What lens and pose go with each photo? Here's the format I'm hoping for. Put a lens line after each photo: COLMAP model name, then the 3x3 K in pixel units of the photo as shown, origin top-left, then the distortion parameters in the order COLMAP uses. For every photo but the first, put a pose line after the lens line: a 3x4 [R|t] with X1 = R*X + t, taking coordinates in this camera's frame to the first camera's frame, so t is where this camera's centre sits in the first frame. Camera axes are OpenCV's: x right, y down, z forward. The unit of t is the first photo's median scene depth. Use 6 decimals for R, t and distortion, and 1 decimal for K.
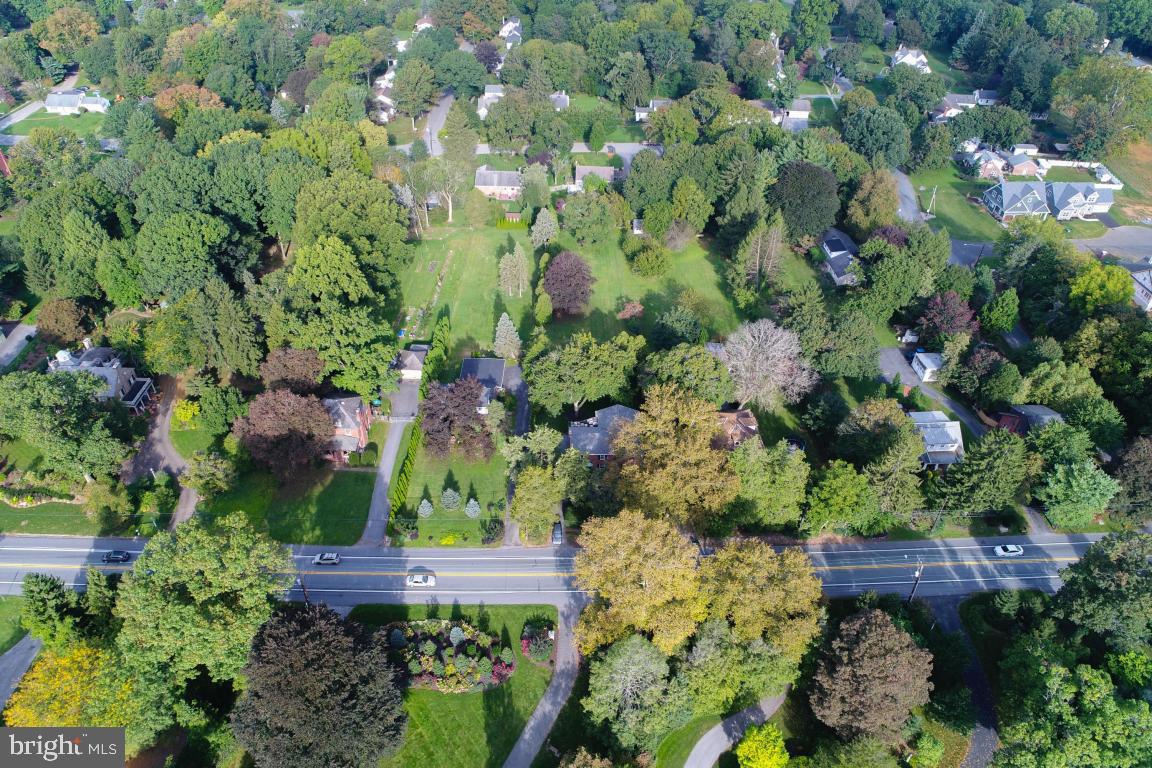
lens RADIAL K [[766.8, 0, 576.0], [0, 766.8, 384.0], [0, 0, 1]] dist [-0.004724, -0.001161]
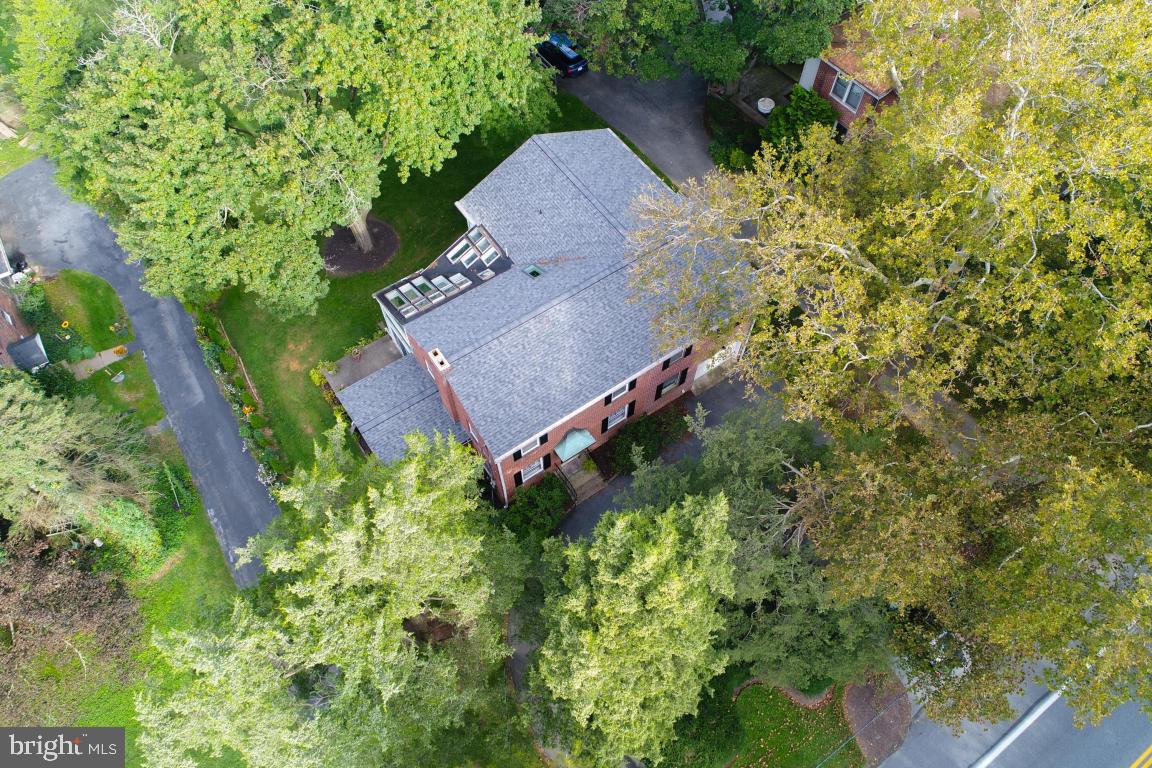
lens RADIAL K [[766.8, 0, 576.0], [0, 766.8, 384.0], [0, 0, 1]] dist [-0.004724, -0.001161]
pose [[0.839916, -0.482218, 0.249013, -0.028713], [0.359268, 0.837928, 0.410857, -0.001338], [-0.406777, -0.255623, 0.877034, 0.776754]]
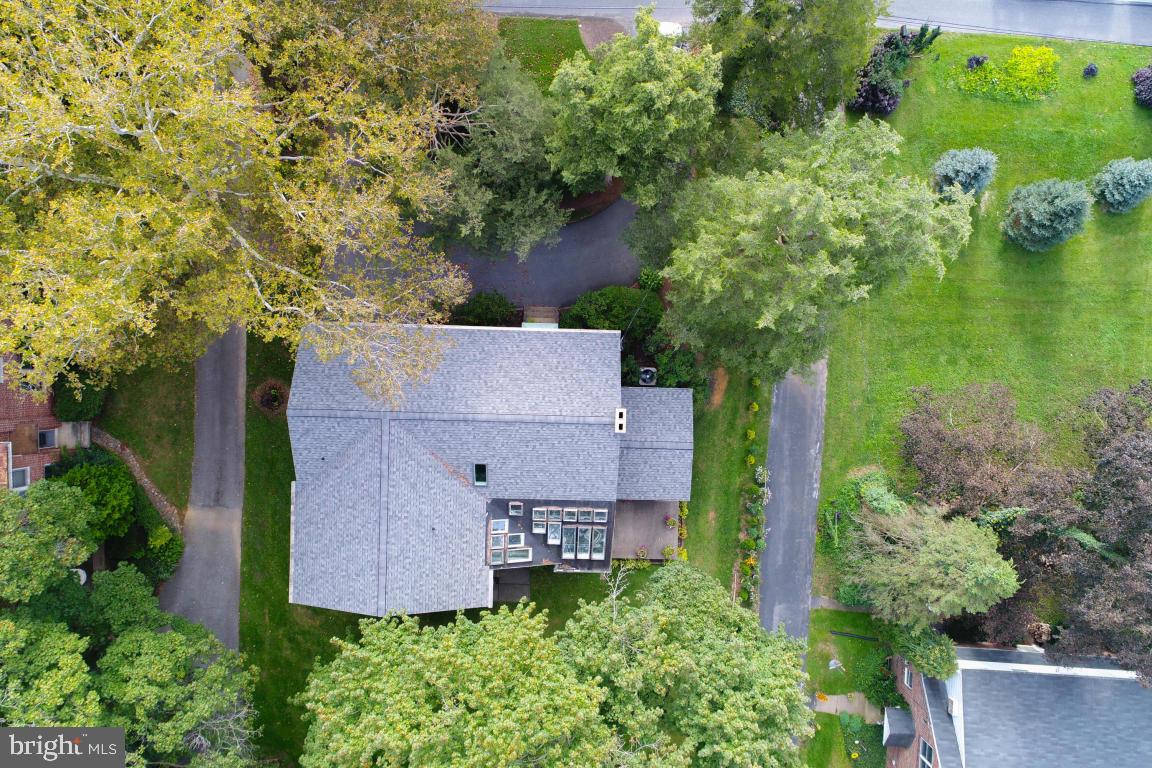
lens RADIAL K [[766.8, 0, 576.0], [0, 766.8, 384.0], [0, 0, 1]] dist [-0.004724, -0.001161]
pose [[-0.997291, -0.055944, -0.047754, 0.018972], [-0.000306, -0.646080, 0.763270, -0.099172], [-0.073553, 0.761217, 0.644313, 0.822314]]
